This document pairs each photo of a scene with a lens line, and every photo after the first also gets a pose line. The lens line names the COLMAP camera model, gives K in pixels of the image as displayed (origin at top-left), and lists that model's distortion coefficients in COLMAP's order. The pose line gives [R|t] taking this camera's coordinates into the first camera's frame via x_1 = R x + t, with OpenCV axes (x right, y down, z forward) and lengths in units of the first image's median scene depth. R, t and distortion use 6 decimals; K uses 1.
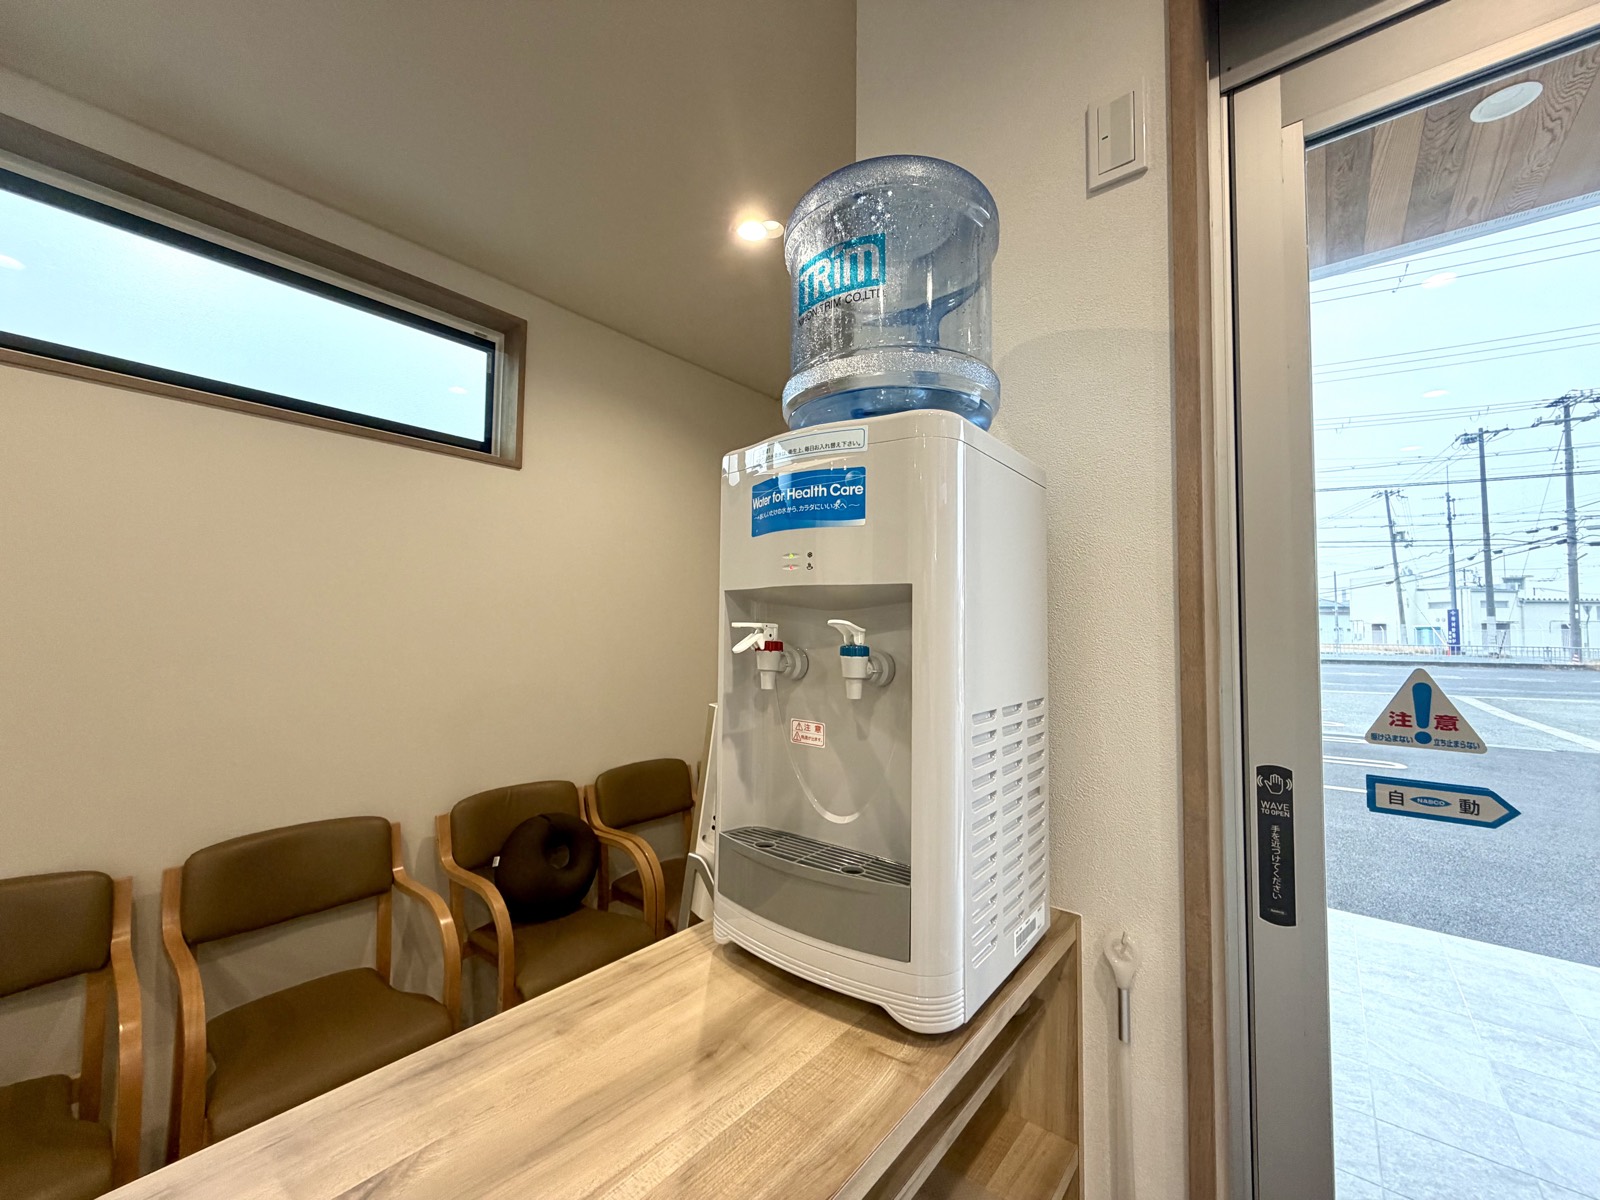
lens RADIAL K [[638.7, 0, 800.2], [0, 638.7, 601.7], [0, 0, 1]] dist [0.005544, -0.002618]
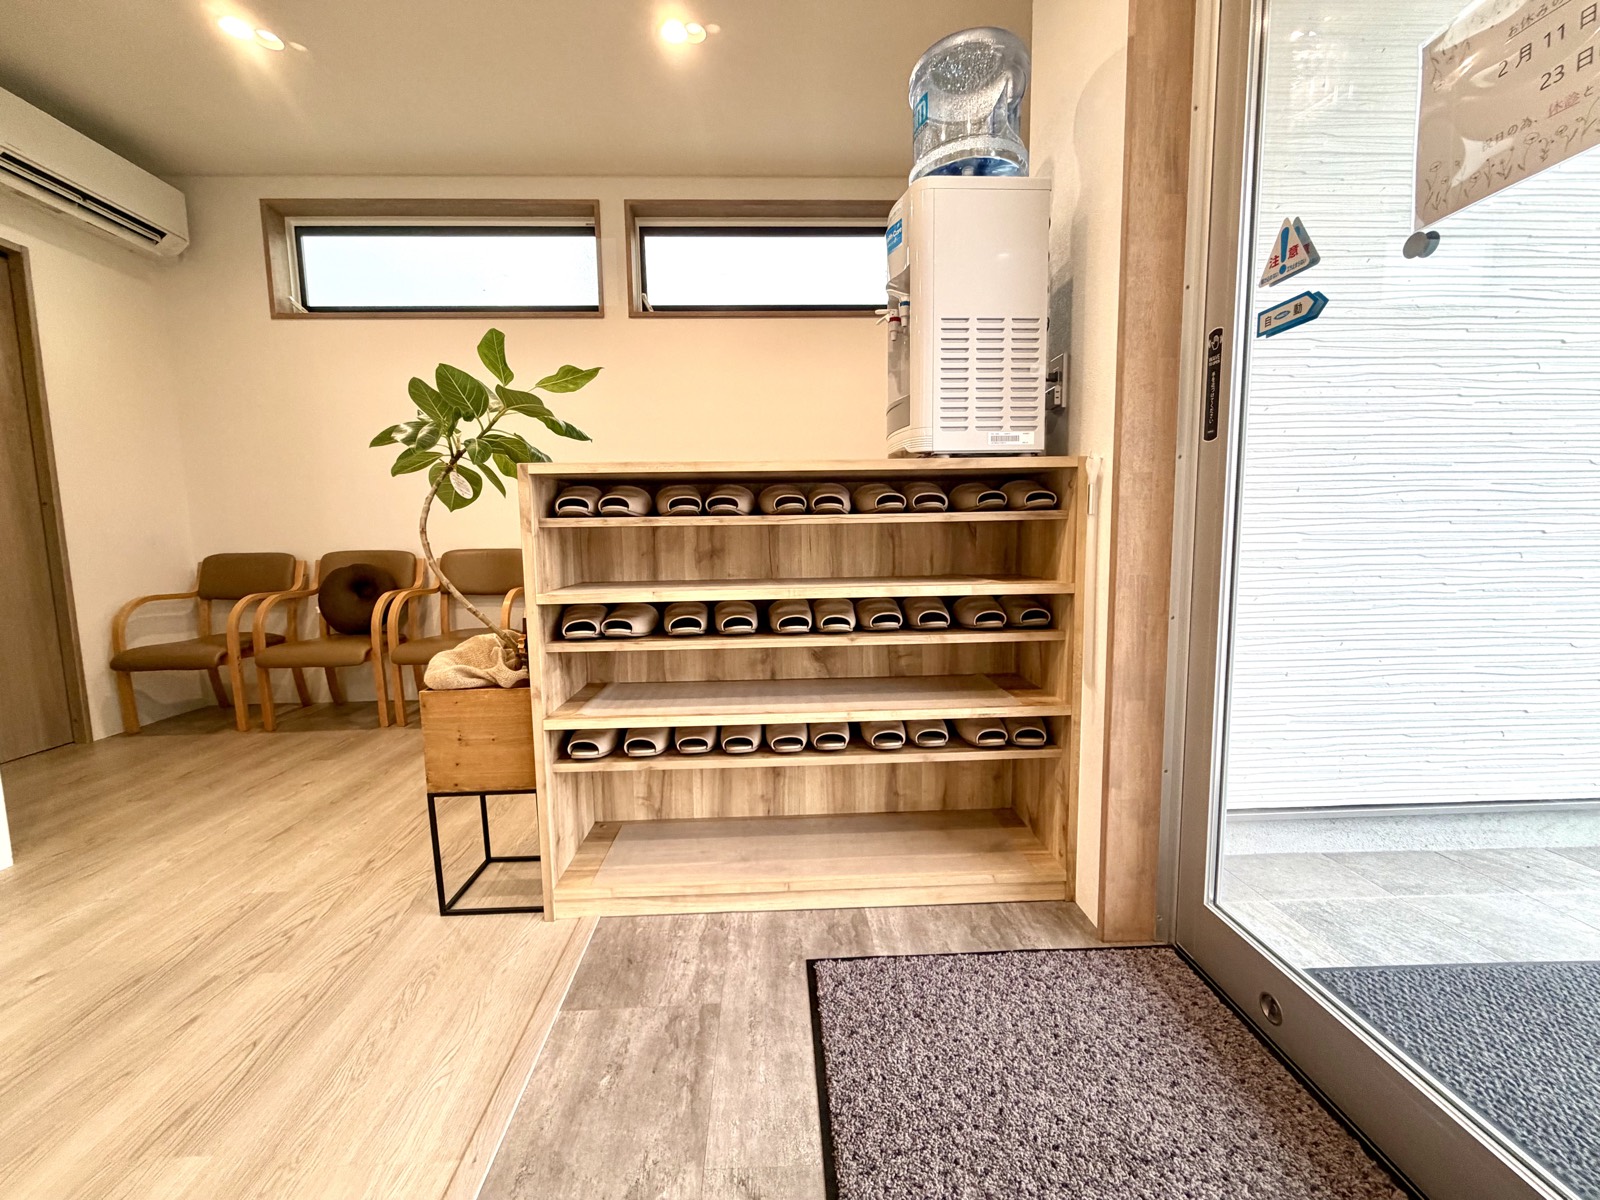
lens RADIAL K [[638.7, 0, 798.1], [0, 638.7, 605.5], [0, 0, 1]] dist [0.005544, -0.002618]
pose [[0.661138, 0.061708, -0.747722, 1.251831], [0.059389, 0.989180, 0.134147, 0.630053], [0.747910, -0.133096, 0.650320, -0.725759]]
